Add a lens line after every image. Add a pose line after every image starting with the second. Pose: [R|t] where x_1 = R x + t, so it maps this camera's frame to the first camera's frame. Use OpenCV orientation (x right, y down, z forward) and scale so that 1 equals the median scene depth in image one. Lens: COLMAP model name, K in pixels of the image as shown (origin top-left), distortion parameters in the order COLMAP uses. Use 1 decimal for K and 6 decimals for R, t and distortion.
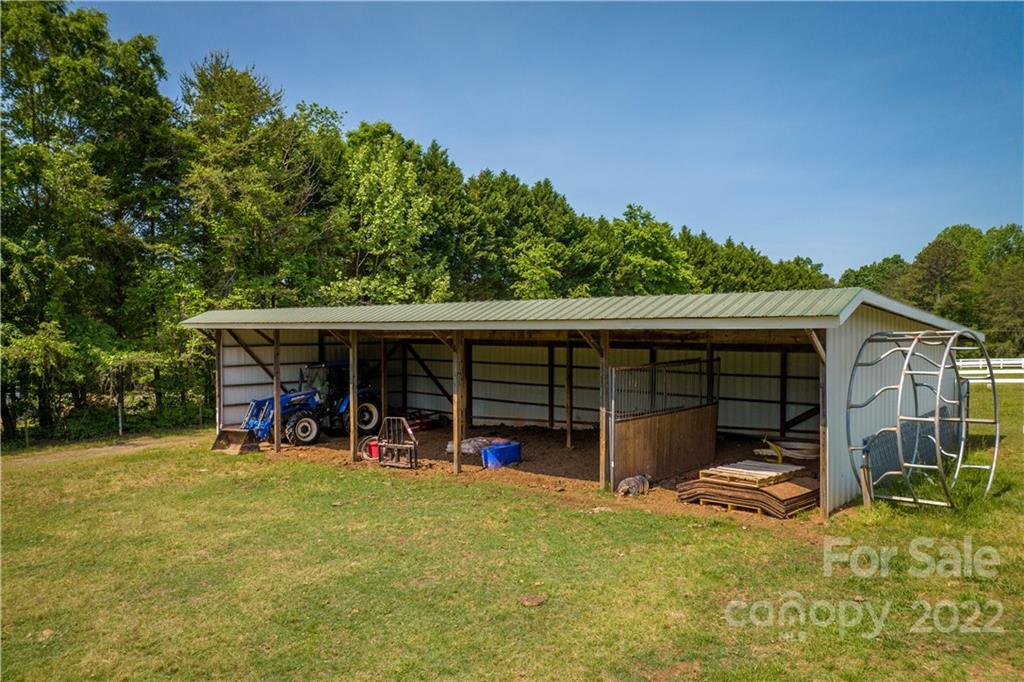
lens RADIAL K [[811.3, 0, 512.0], [0, 811.3, 341.0], [0, 0, 1]] dist [-0.004371, -0.002088]
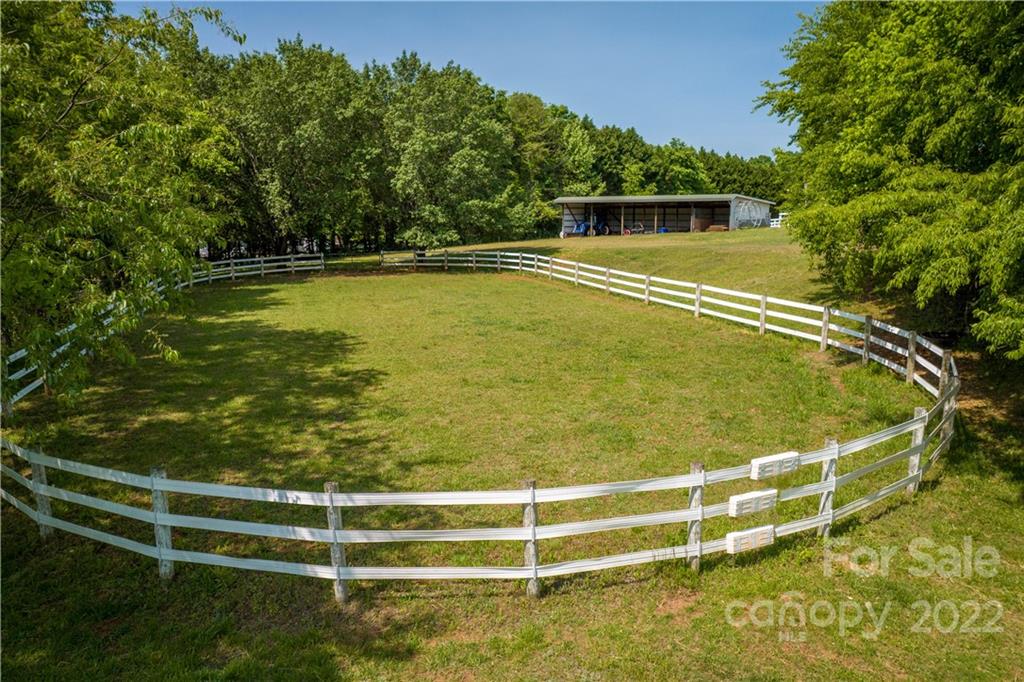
lens RADIAL K [[811.3, 0, 512.0], [0, 811.3, 341.0], [0, 0, 1]] dist [-0.004371, -0.002088]
pose [[0.999987, 0.002812, -0.004361, -0.239605], [-0.002158, 0.989693, 0.143187, 0.030122], [0.004718, -0.143176, 0.989686, -1.009231]]
